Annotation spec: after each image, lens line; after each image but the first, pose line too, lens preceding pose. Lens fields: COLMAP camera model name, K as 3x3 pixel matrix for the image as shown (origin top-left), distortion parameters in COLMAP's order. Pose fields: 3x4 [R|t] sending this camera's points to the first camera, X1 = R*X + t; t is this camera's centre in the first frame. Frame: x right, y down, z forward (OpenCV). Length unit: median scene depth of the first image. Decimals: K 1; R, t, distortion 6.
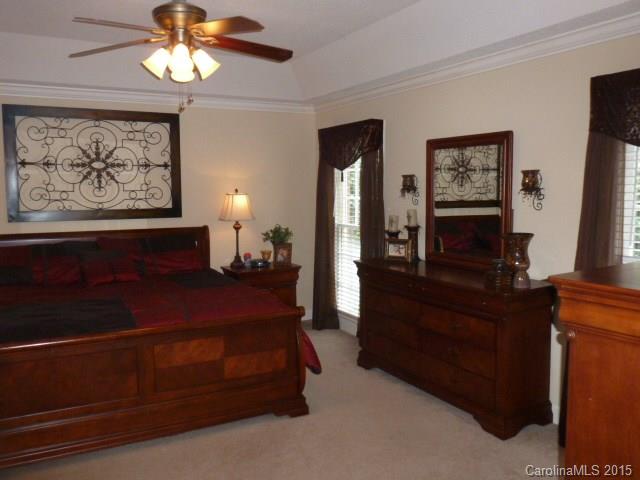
lens RADIAL K [[562.6, 0, 319.4], [0, 562.6, 240.6], [0, 0, 1]] dist [-0.015784, -0.001093]
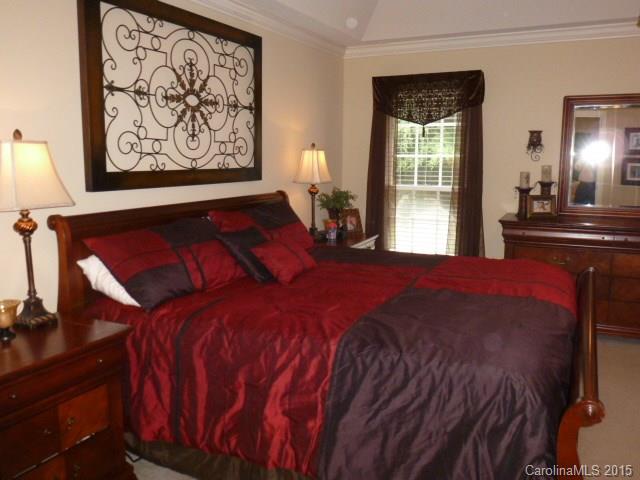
lens RADIAL K [[562.6, 0, 319.6], [0, 562.6, 238.1], [0, 0, 1]] dist [-0.015784, -0.001093]
pose [[0.796424, -0.080558, 0.599349, -0.681336], [0.052033, 0.996541, 0.064803, -0.010264], [-0.602496, -0.020424, 0.797861, 0.390457]]
